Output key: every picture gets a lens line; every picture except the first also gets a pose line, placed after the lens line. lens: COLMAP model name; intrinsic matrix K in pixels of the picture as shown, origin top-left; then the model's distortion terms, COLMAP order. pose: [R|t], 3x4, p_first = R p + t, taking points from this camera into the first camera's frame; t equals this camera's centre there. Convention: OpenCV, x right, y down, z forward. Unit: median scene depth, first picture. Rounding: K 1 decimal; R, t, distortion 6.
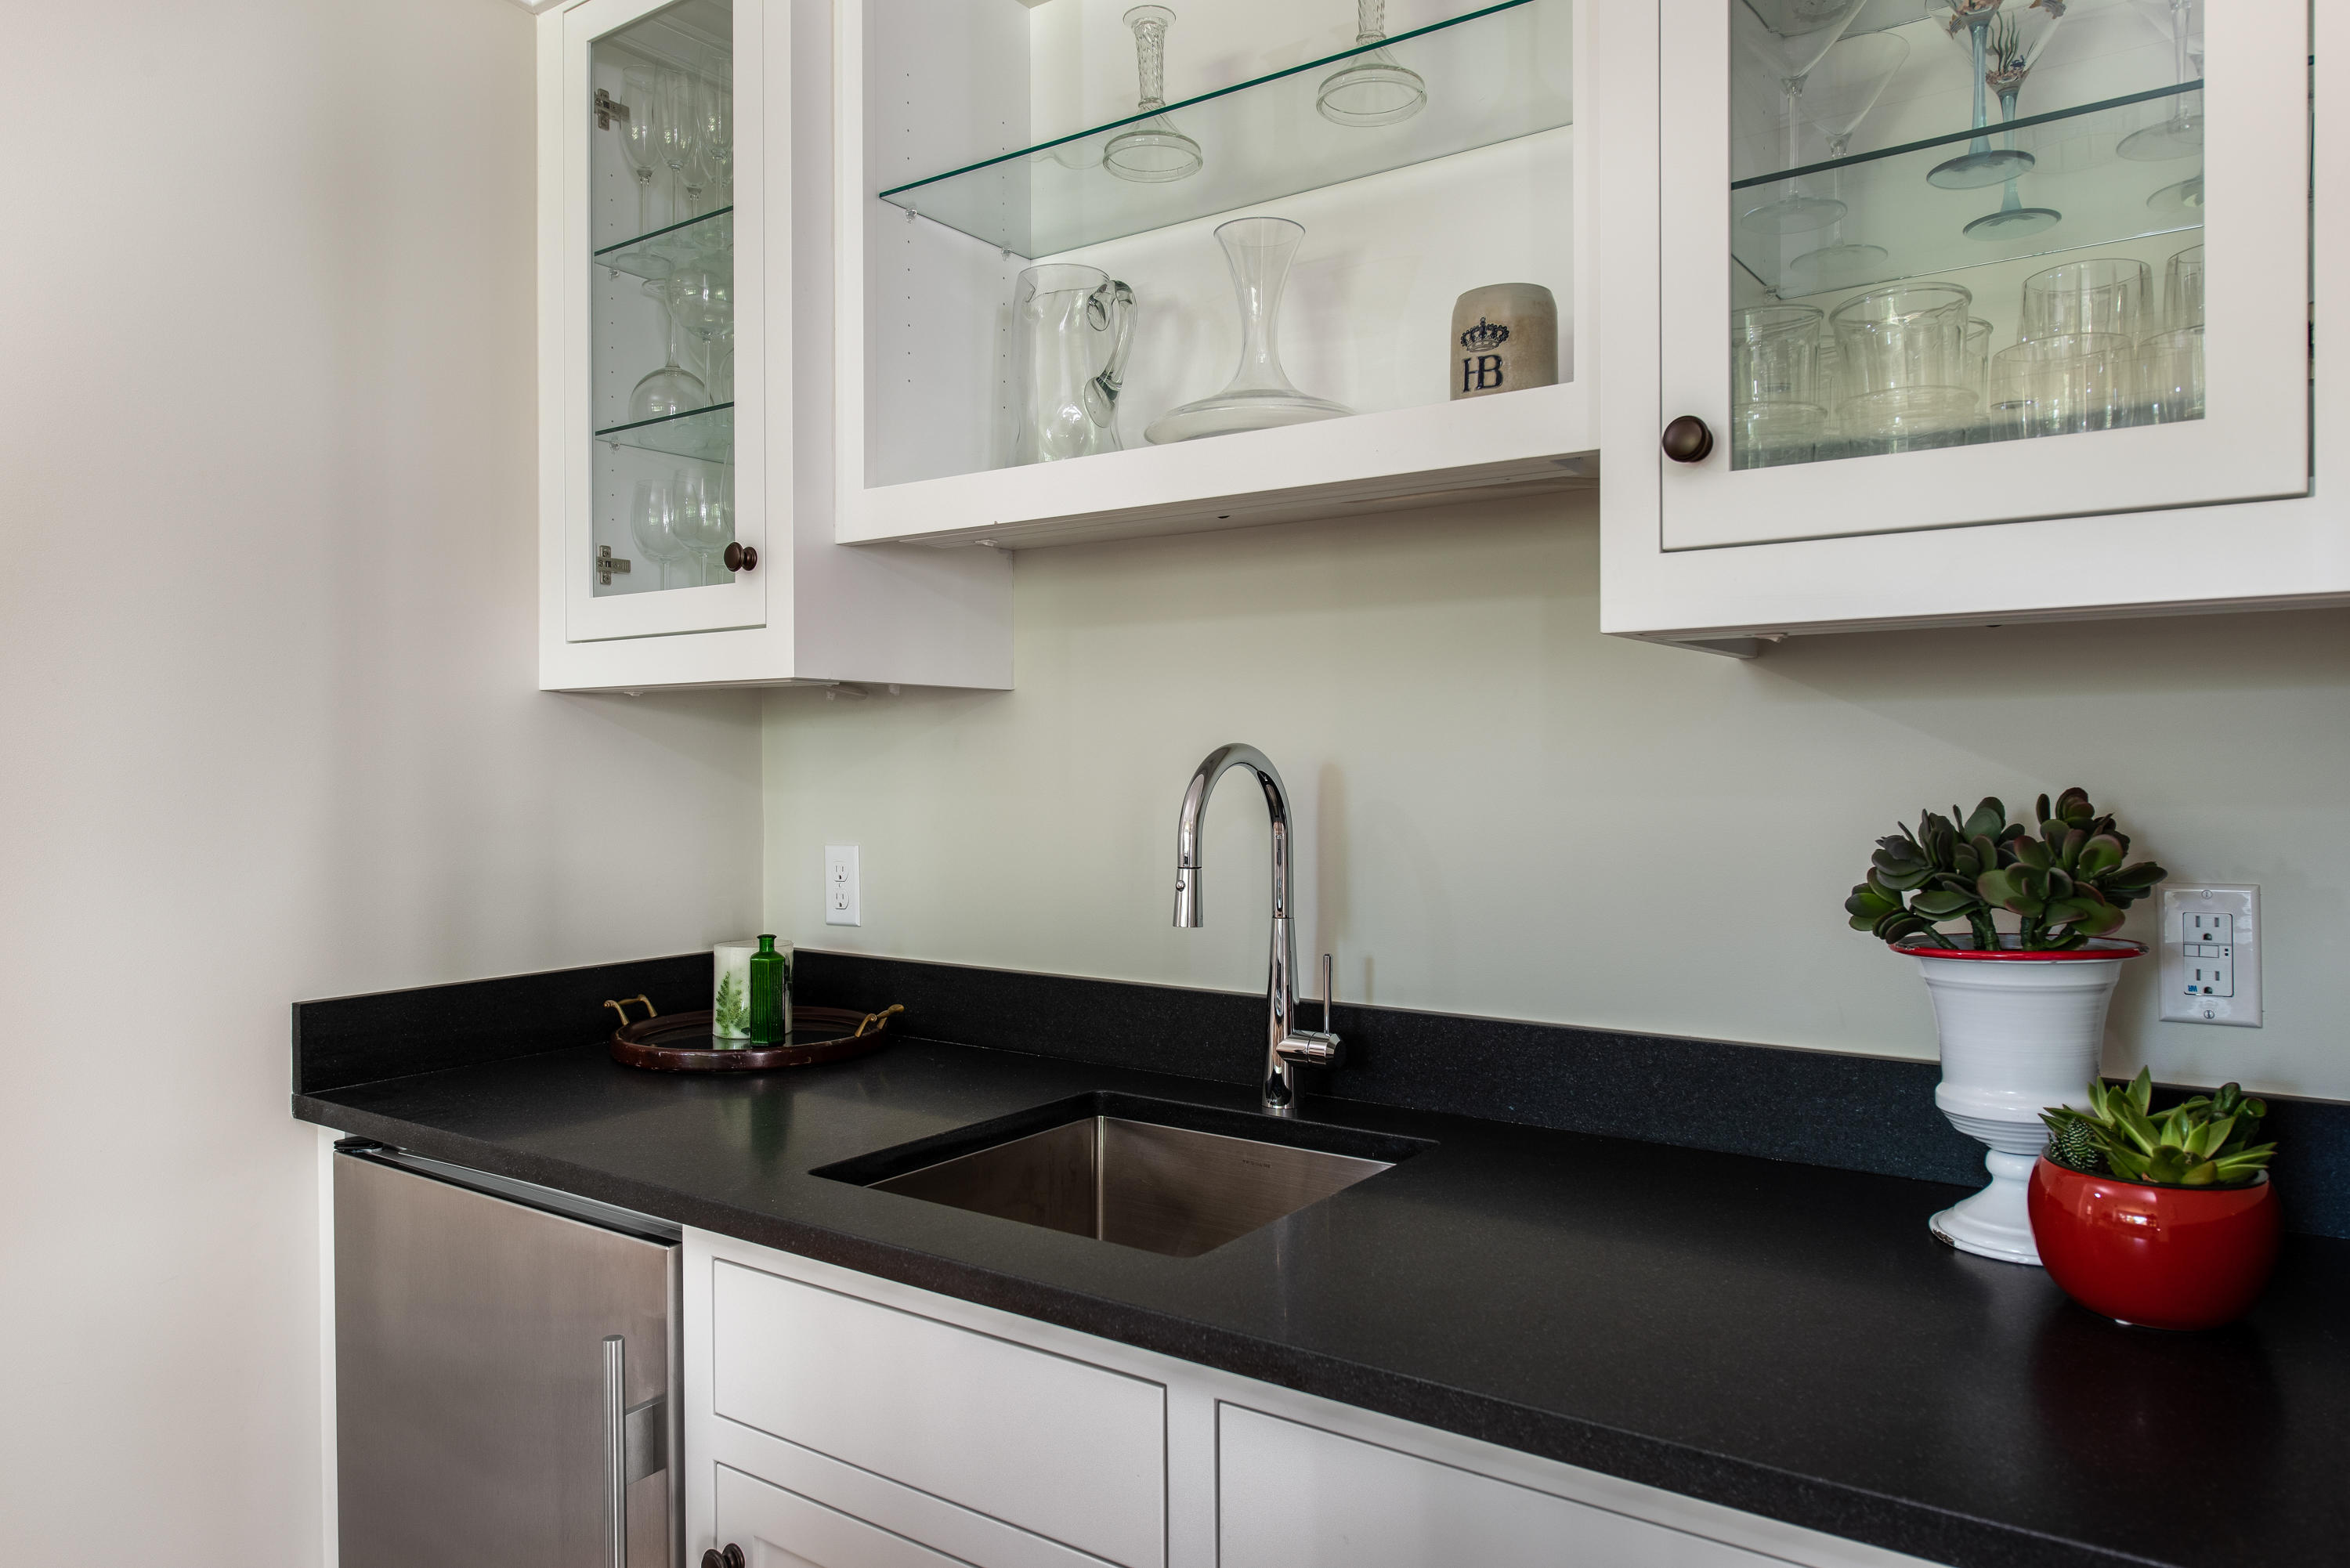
lens RADIAL K [[1527.7, 0, 1174.4], [0, 1527.7, 775.1], [0, 0, 1]] dist [0.031580, 0.000030]
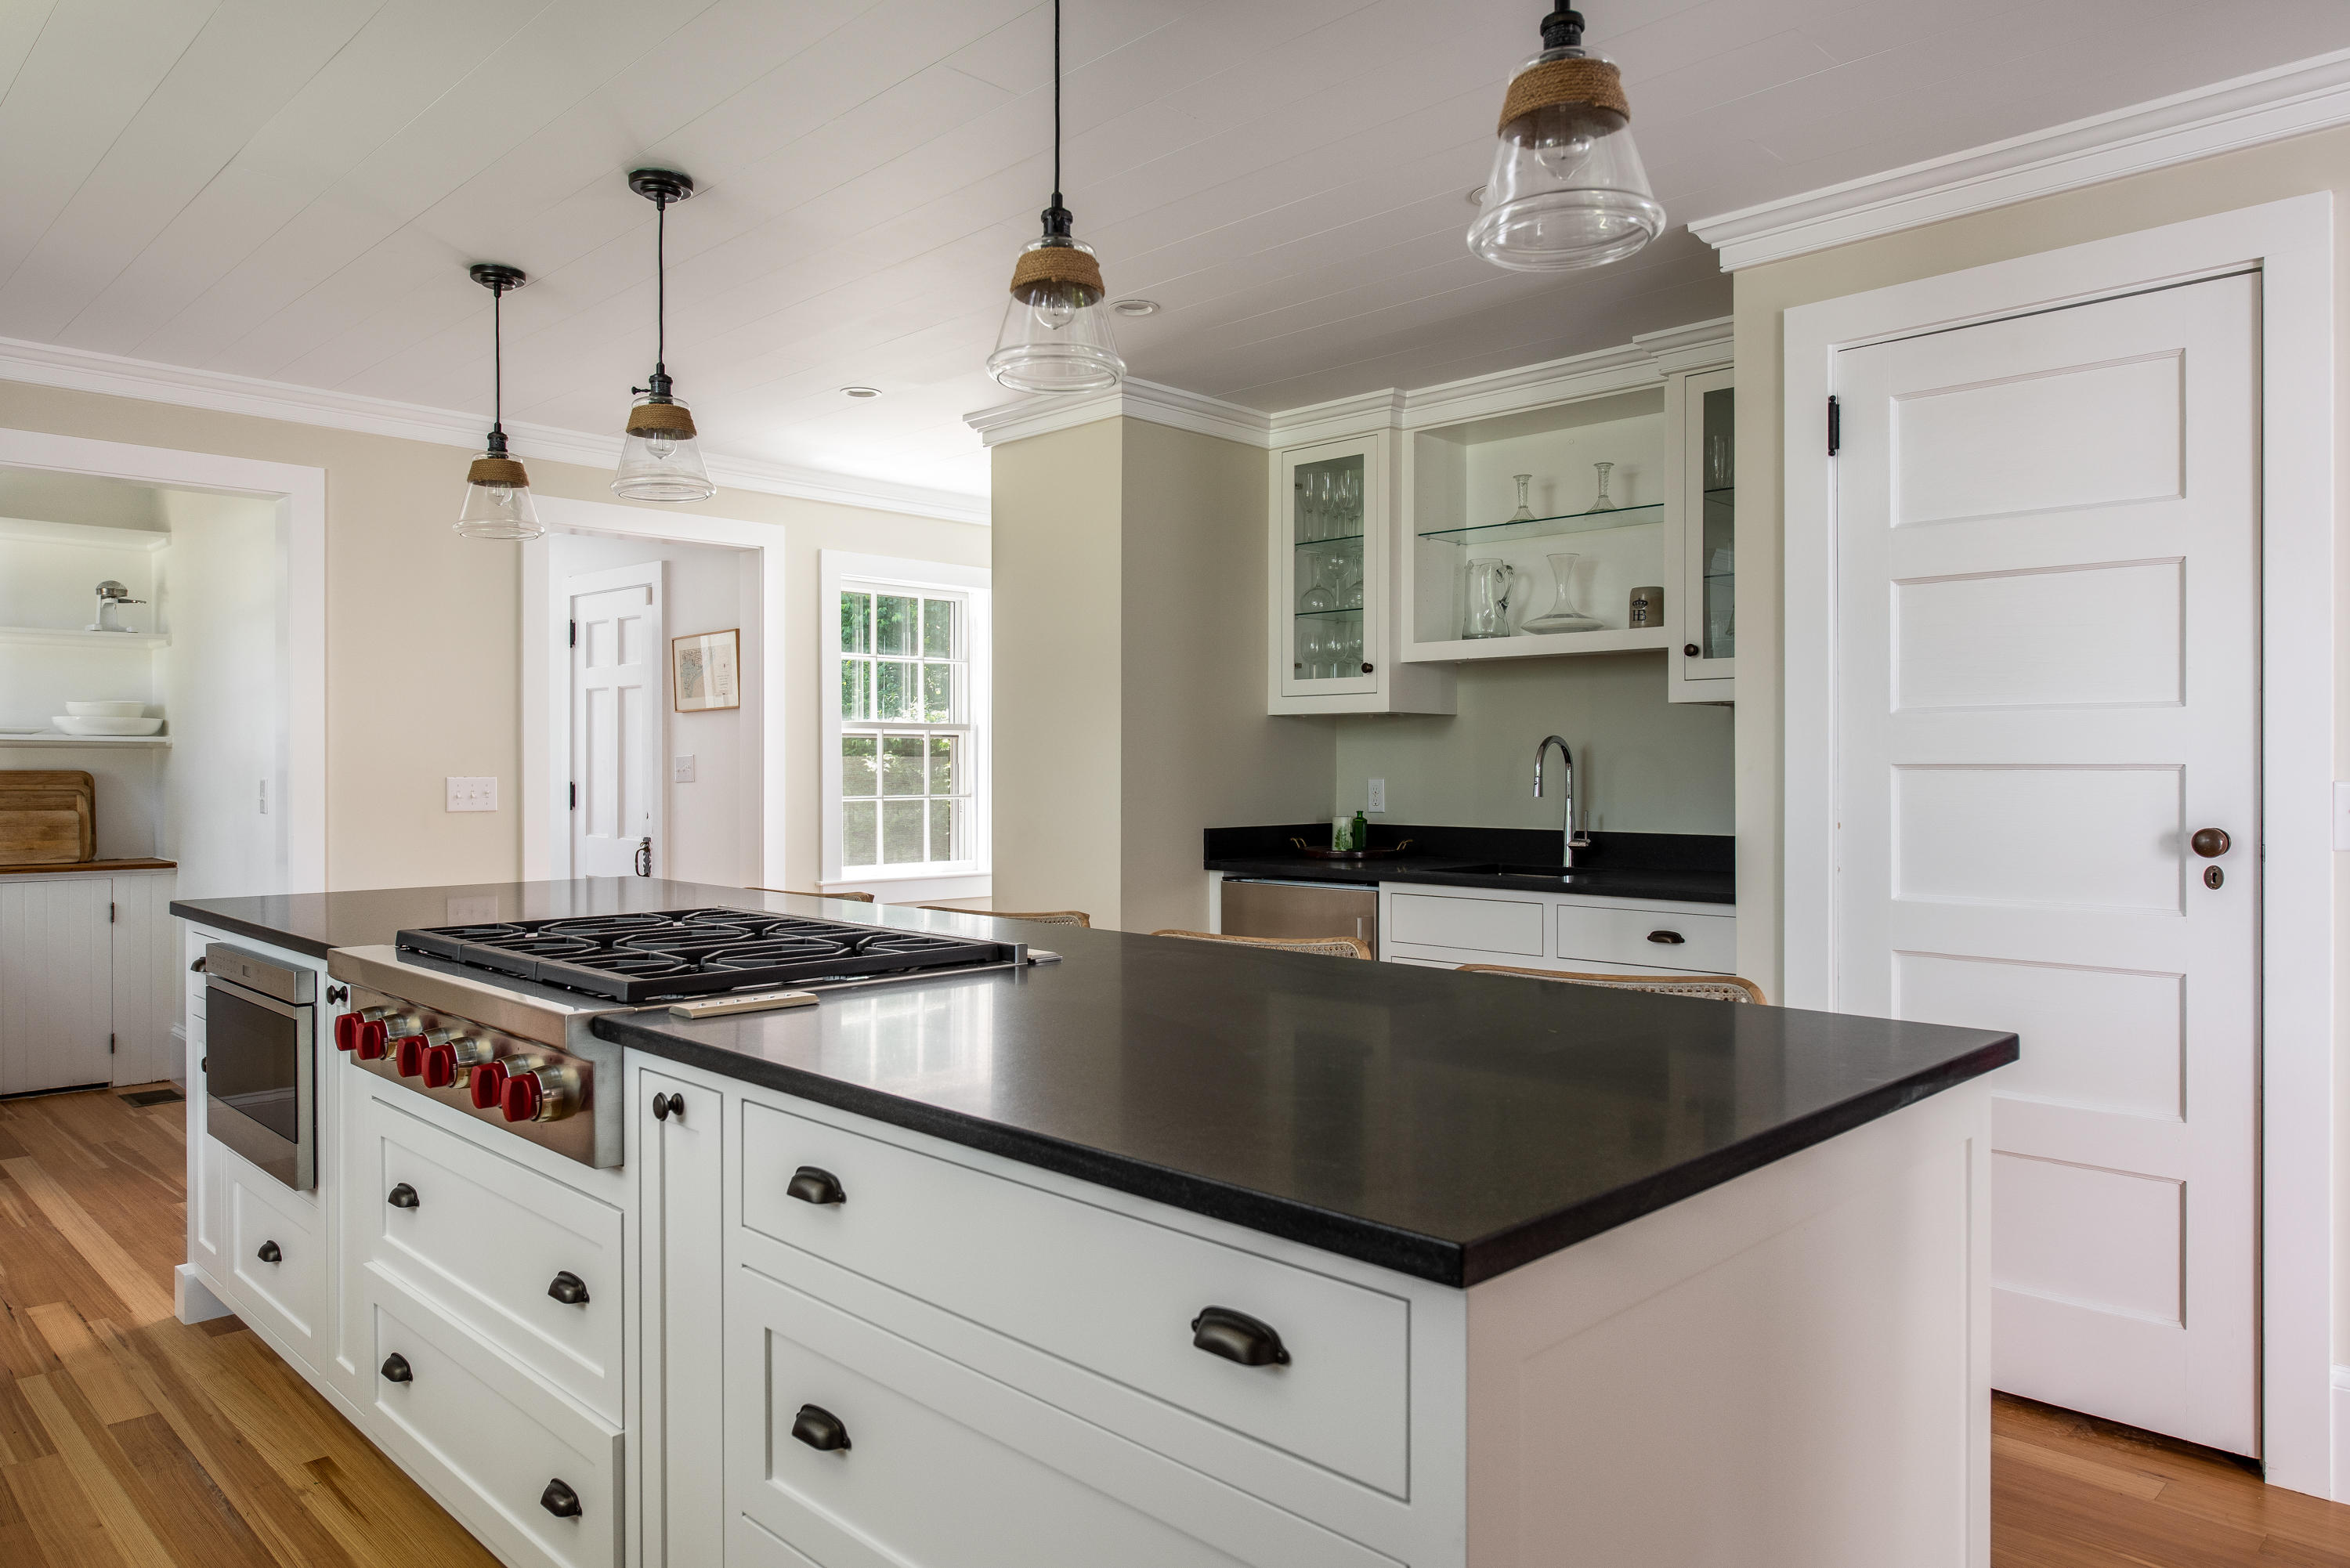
lens RADIAL K [[1527.7, 0, 1194.4], [0, 1527.7, 747.7], [0, 0, 1]] dist [0.031580, 0.000030]
pose [[0.985247, 0.008604, -0.170922, -0.119373], [-0.011781, 0.999776, -0.017582, 0.052935], [0.170733, 0.019336, 0.985128, -1.754266]]
